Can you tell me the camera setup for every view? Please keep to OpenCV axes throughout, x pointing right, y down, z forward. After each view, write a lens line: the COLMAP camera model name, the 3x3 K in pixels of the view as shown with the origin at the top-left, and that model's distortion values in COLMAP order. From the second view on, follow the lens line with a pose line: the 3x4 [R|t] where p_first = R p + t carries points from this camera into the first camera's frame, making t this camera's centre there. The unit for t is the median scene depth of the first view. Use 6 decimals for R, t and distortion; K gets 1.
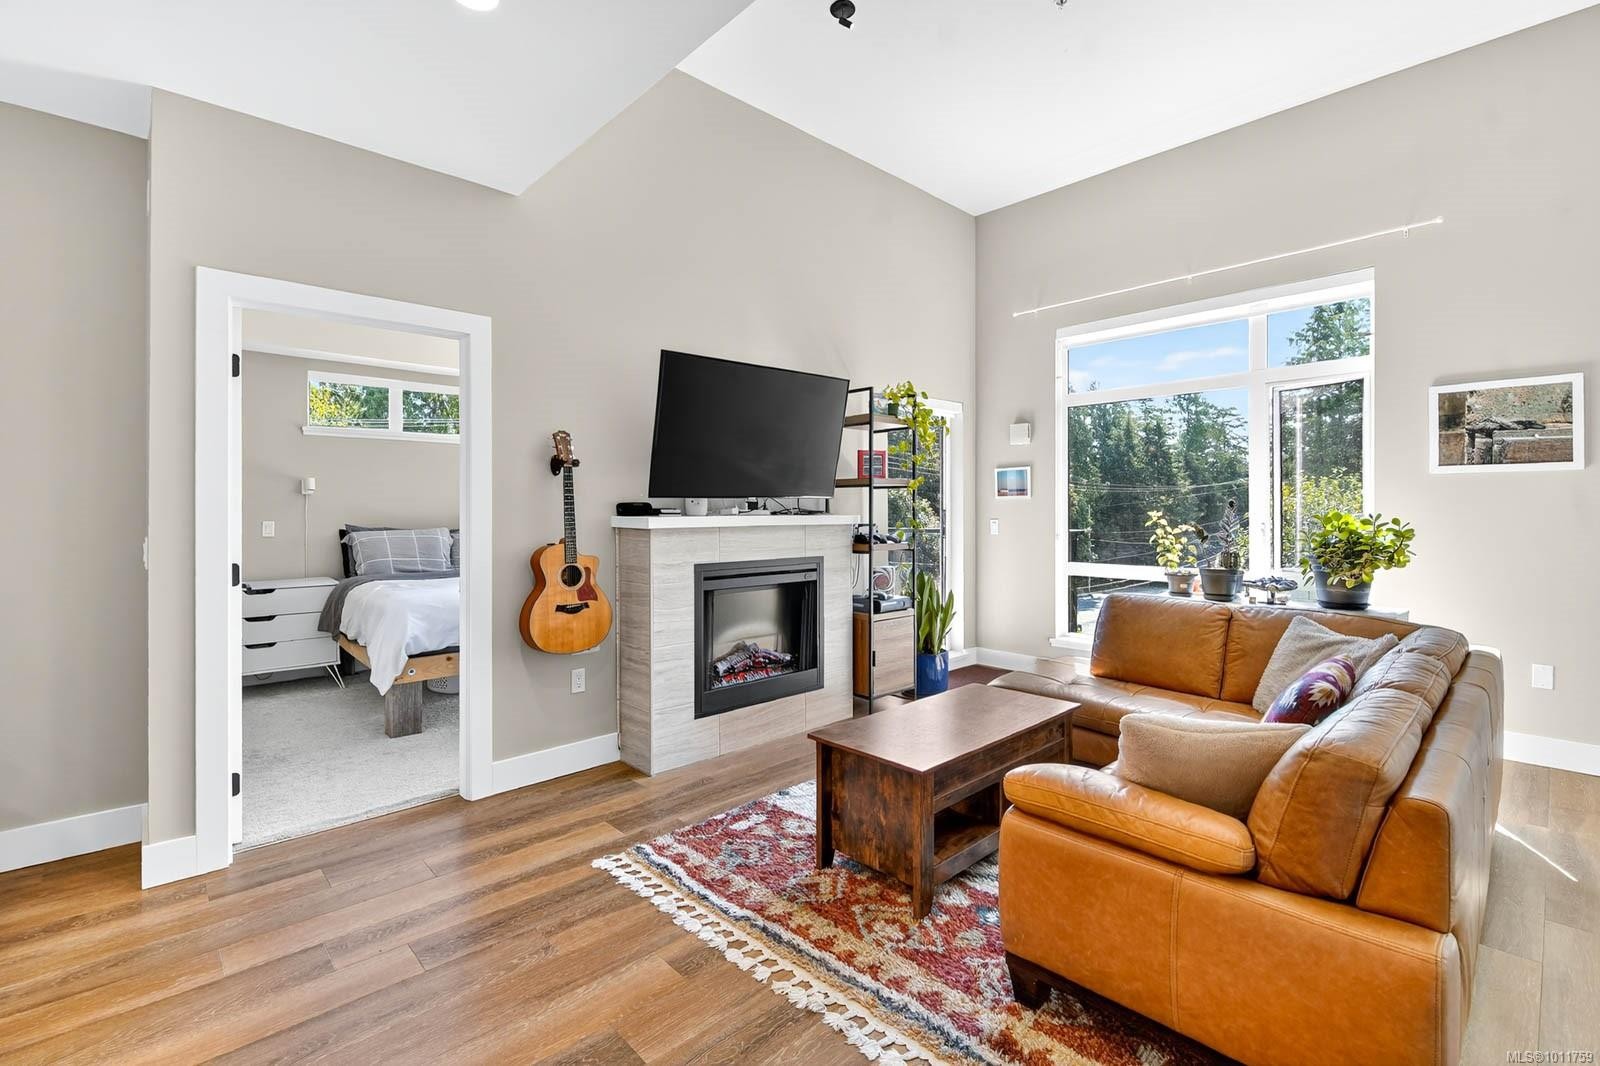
lens RADIAL K [[703.7, 0, 799.8], [0, 703.7, 515.4], [0, 0, 1]] dist [0.000687, 0.000012]
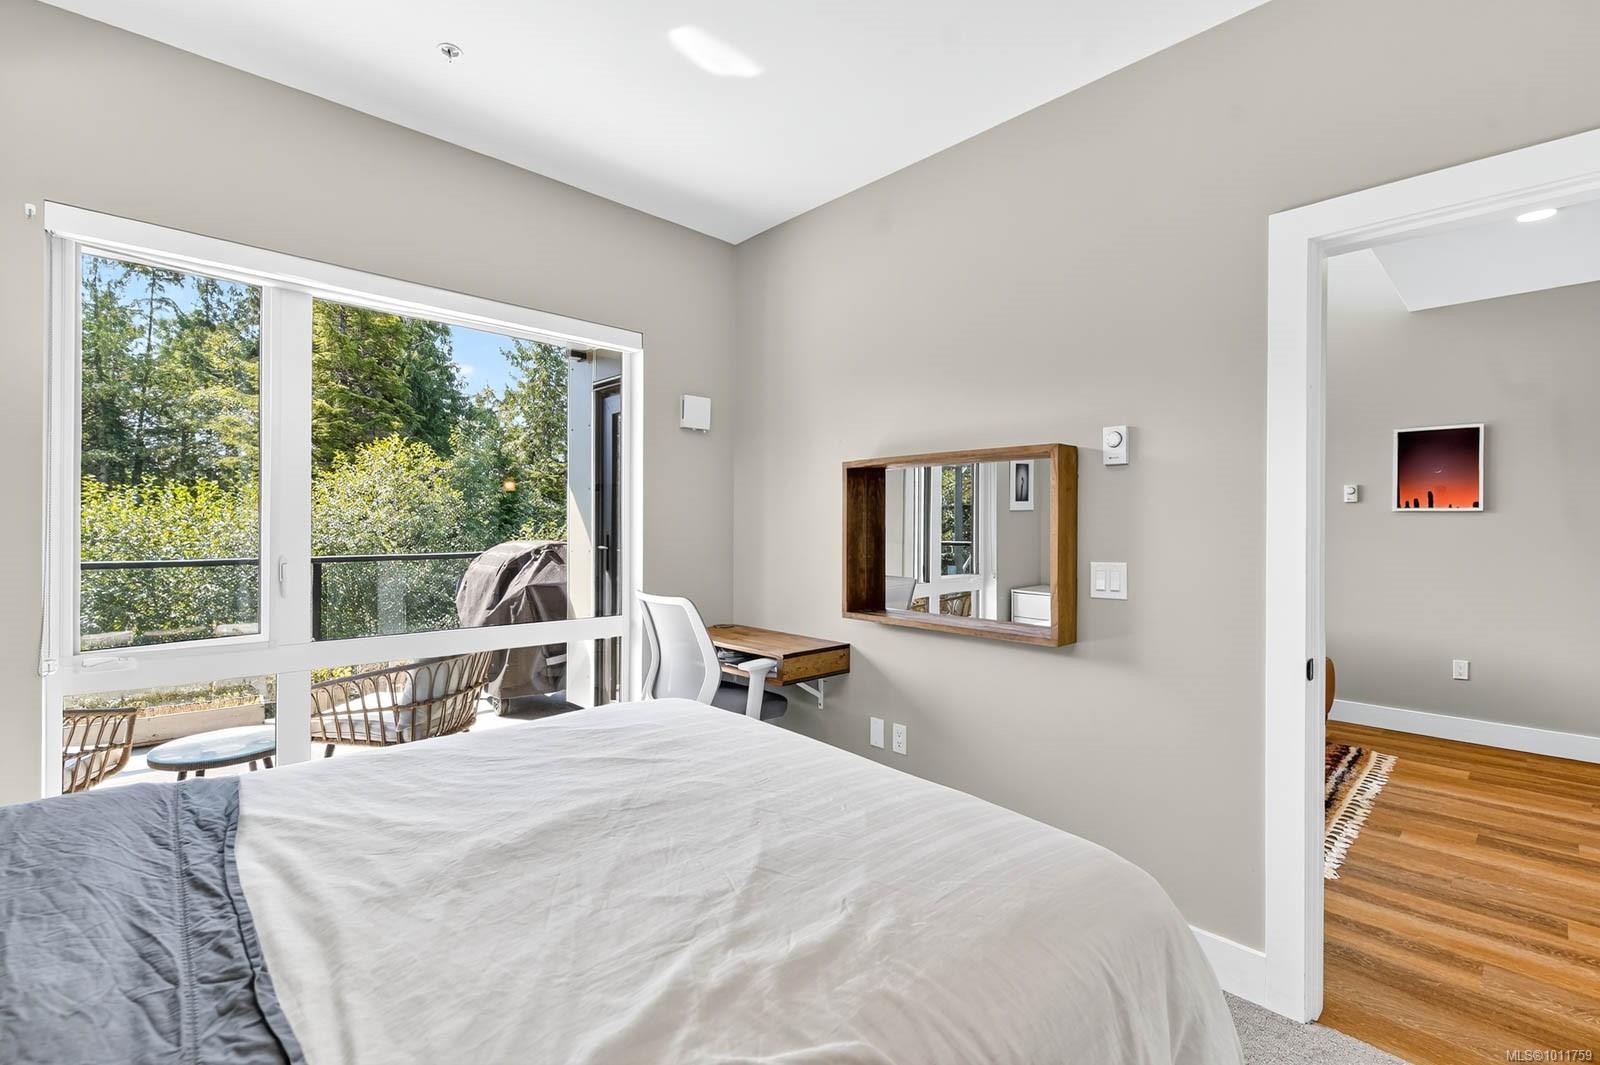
lens RADIAL K [[725.9, 0, 800.0], [0, 725.9, 532.5], [0, 0, 1]] dist [-0.019519, -0.000228]
pose [[-0.000597, -0.006816, 0.999977, -0.964100], [0.000420, 0.999977, 0.006816, -0.016514], [-1.000000, 0.000424, -0.000594, 1.285663]]
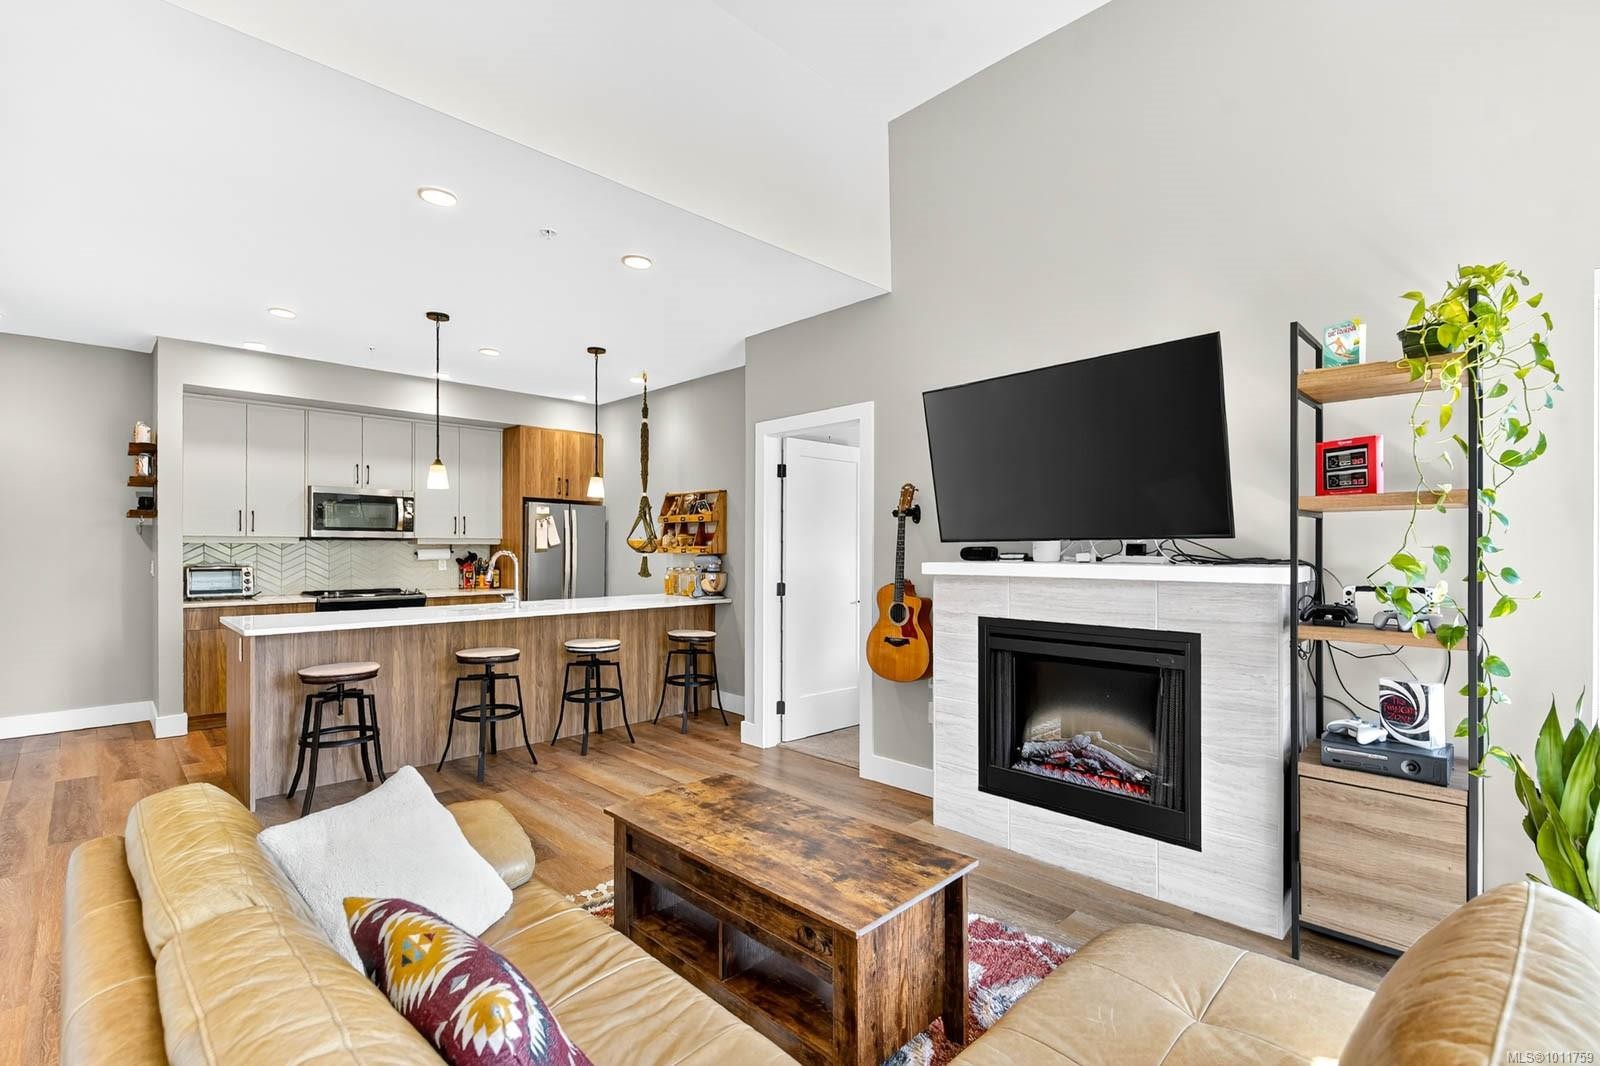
lens RADIAL K [[710.6, 0, 818.3], [0, 710.6, 542.9], [0, 0, 1]] dist [0.000131, -0.000233]
pose [[0.050359, -0.004632, -0.998720, 0.744505], [-0.006858, 0.999964, -0.004983, -0.018117], [0.998708, 0.007100, 0.050326, 0.752625]]
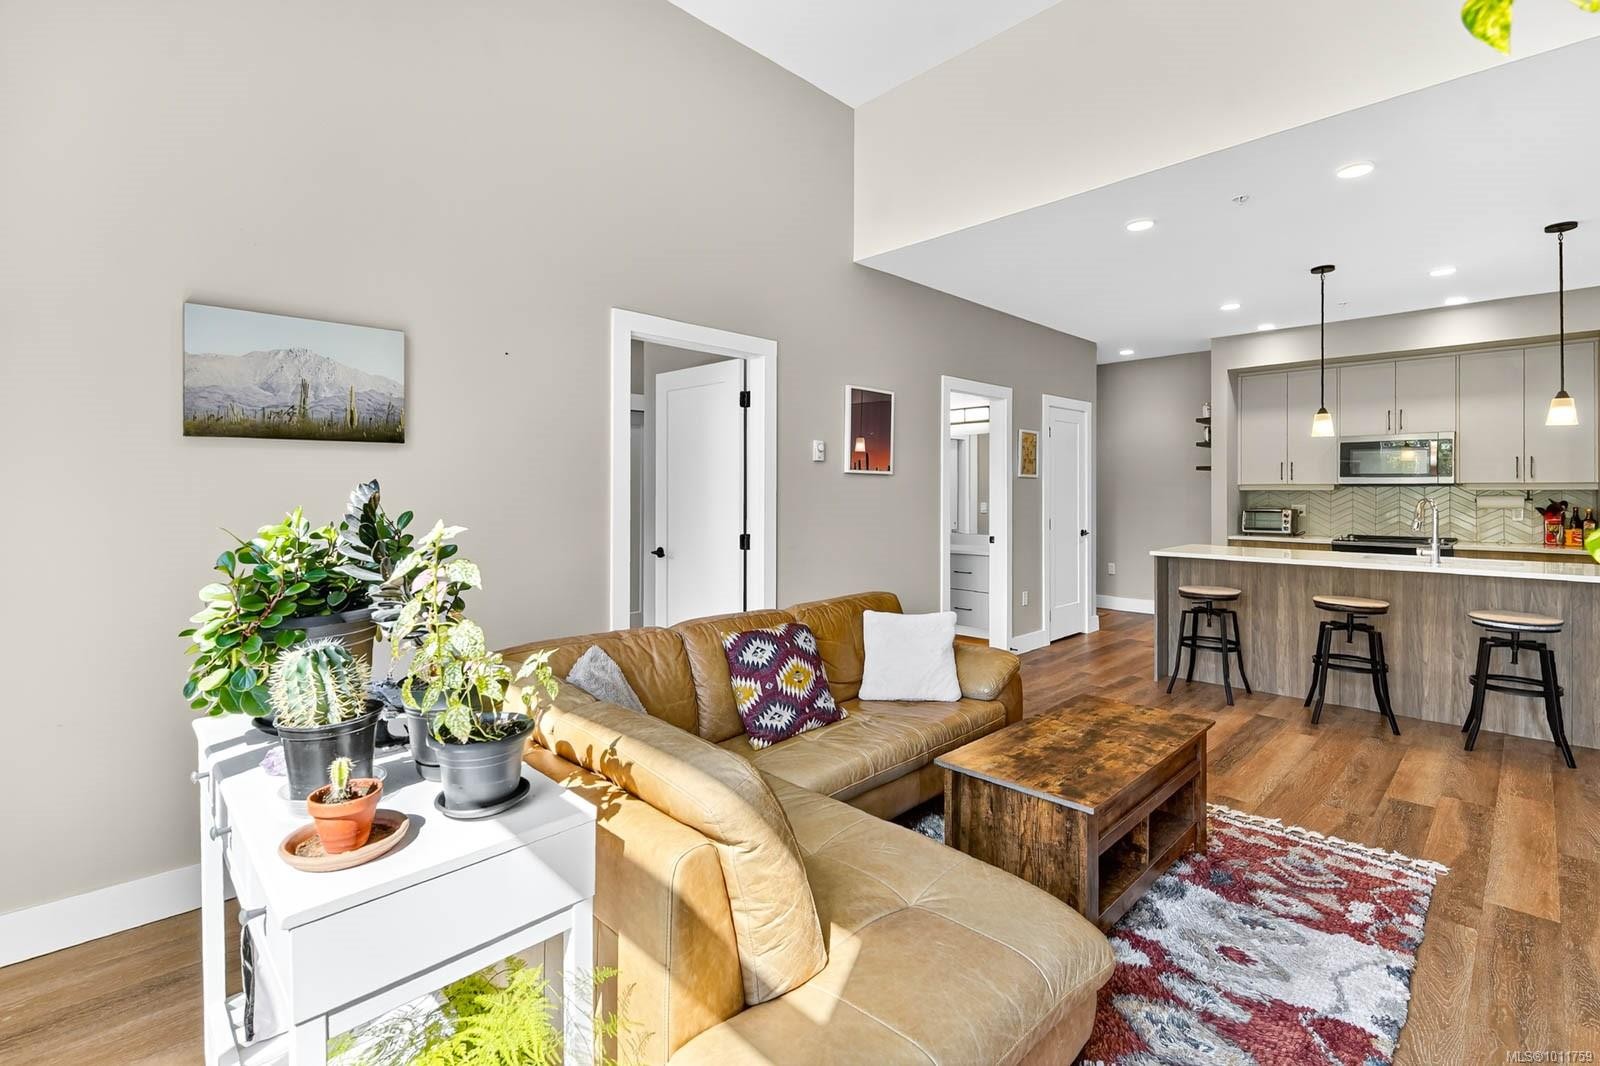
lens RADIAL K [[727.7, 0, 801.6], [0, 727.7, 488.2], [0, 0, 1]] dist [0.000060, -0.005950]
pose [[-0.999532, -0.001473, -0.030561, 0.452615], [-0.001500, 0.999999, 0.000861, -0.020944], [0.030560, 0.000906, -0.999533, 1.422915]]
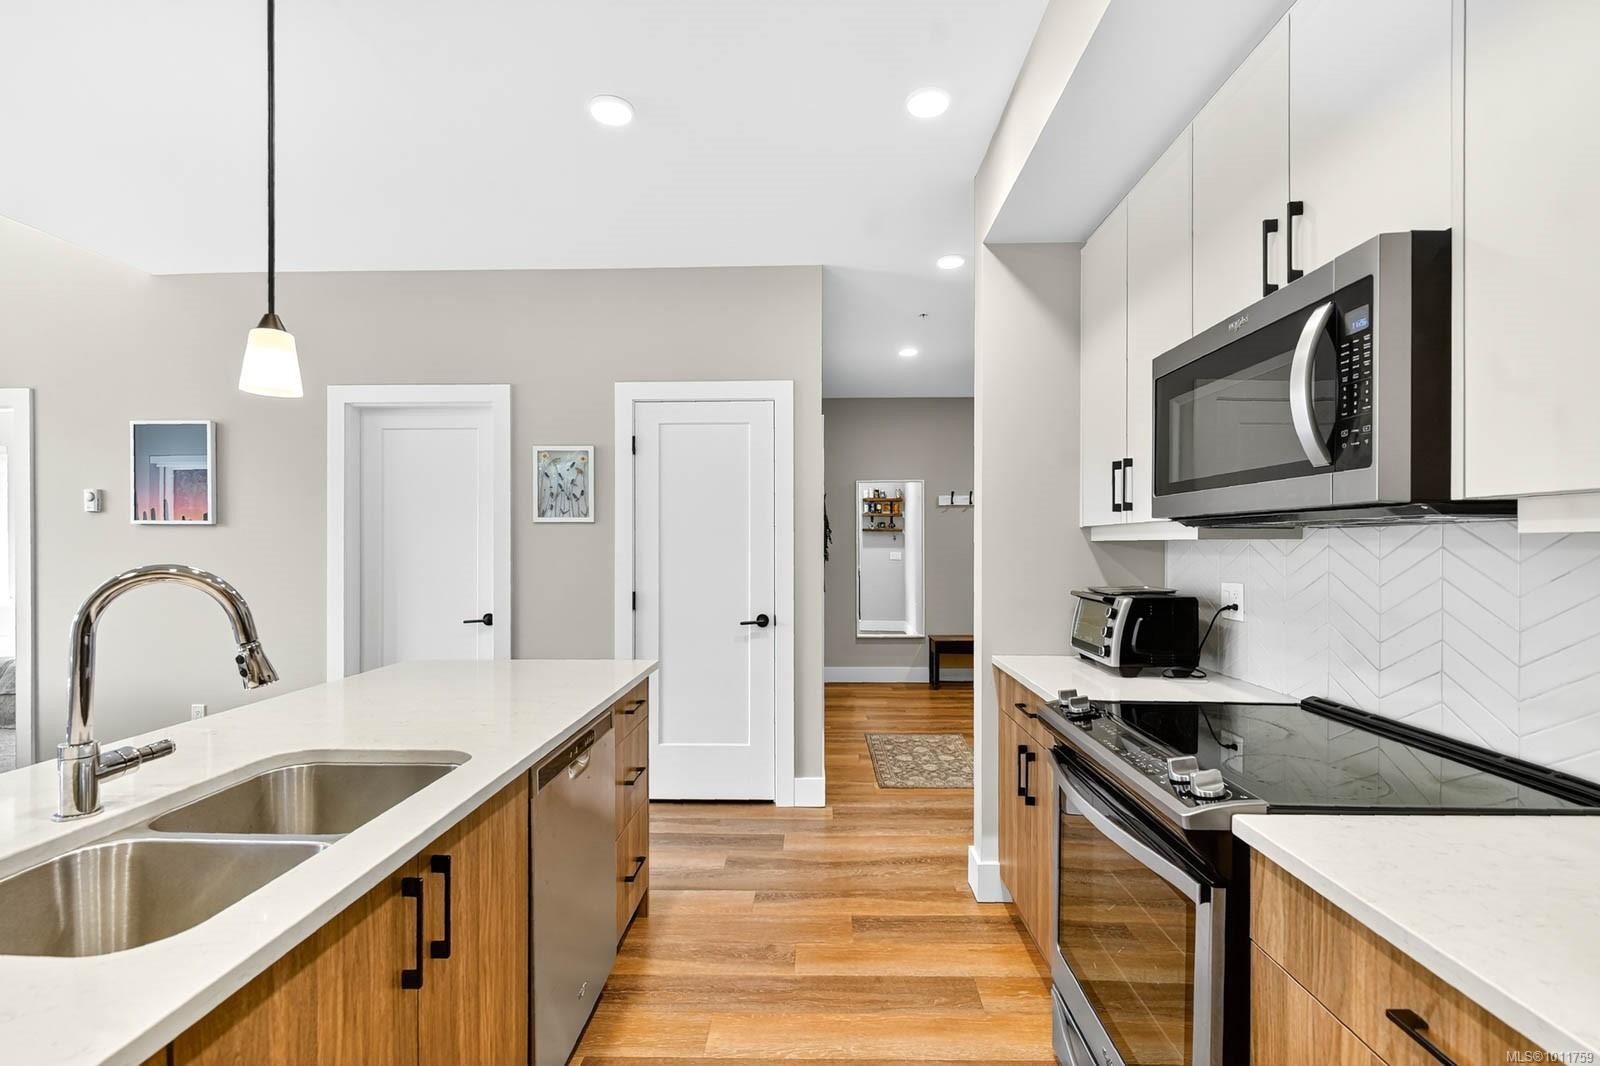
lens RADIAL K [[725.9, 0, 829.4], [0, 725.9, 535.0], [0, 0, 1]] dist [0.000432, 0.000385]
pose [[-0.707512, 0.010142, 0.706628, -1.112624], [0.003775, 0.999937, -0.010571, -0.015127], [-0.706691, -0.004812, -0.707506, 0.233435]]
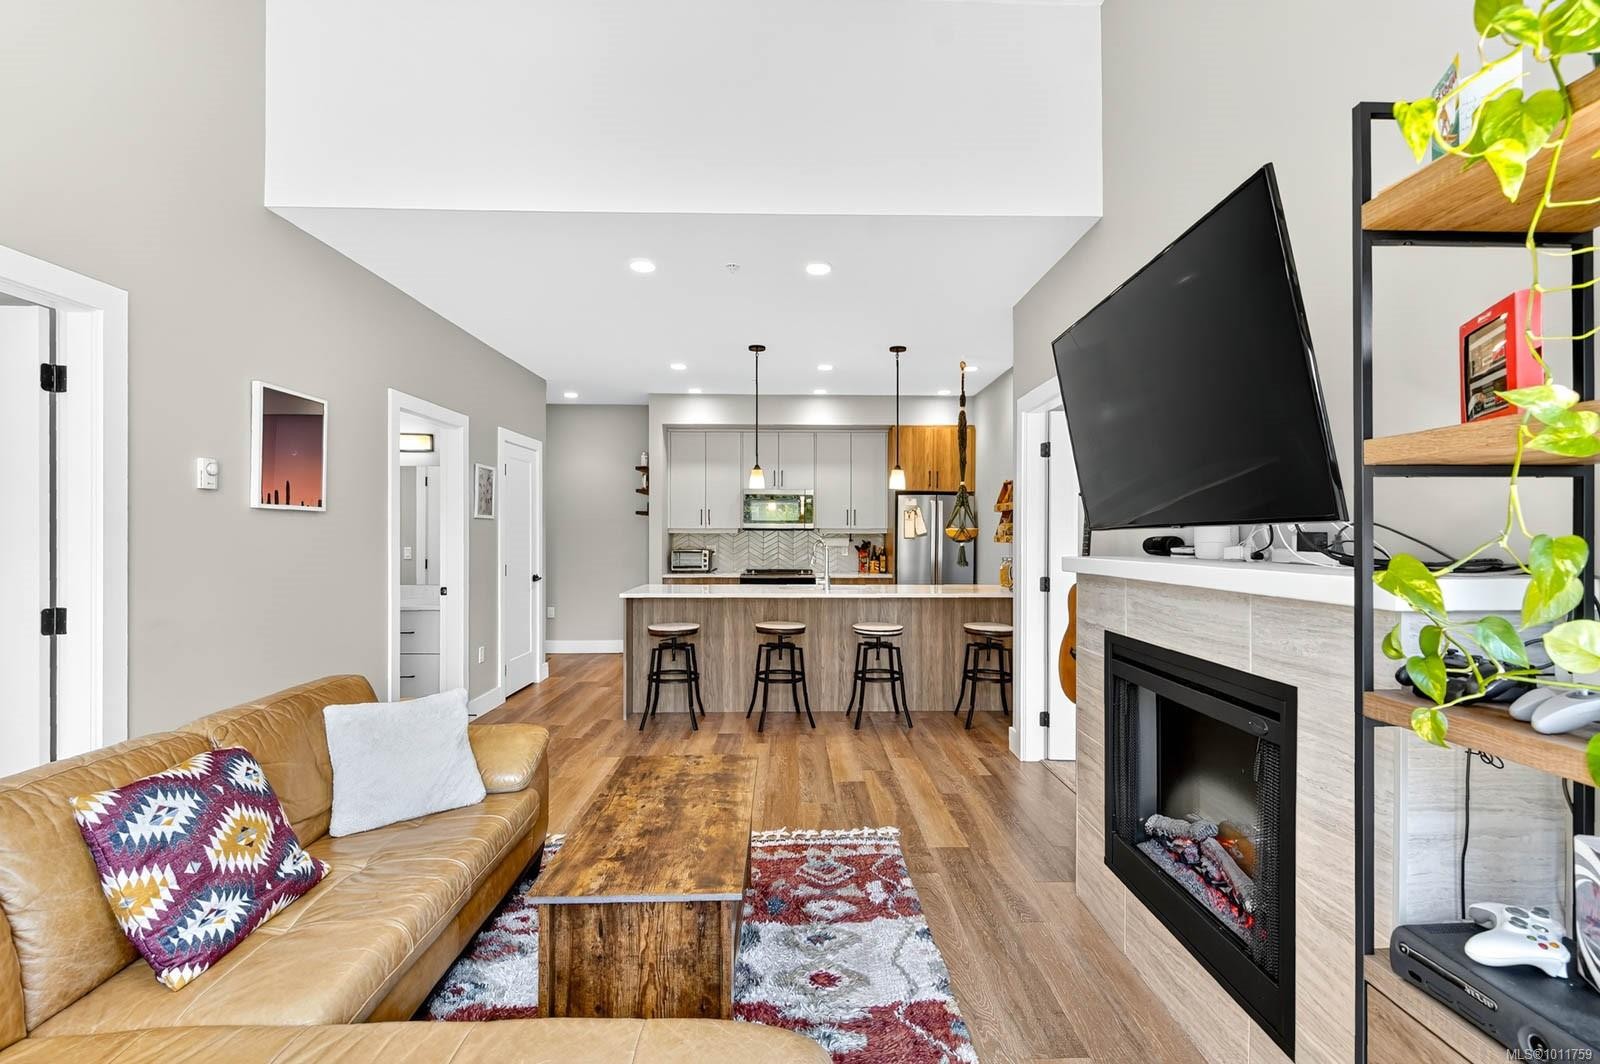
lens RADIAL K [[710.5, 0, 818.3], [0, 710.5, 538.2], [0, 0, 1]] dist [0.007283, -0.010237]
pose [[-0.651579, 0.002646, -0.758576, 0.540458], [-0.005852, 0.999947, 0.008515, -0.021676], [0.758558, 0.009988, -0.651528, 1.235673]]
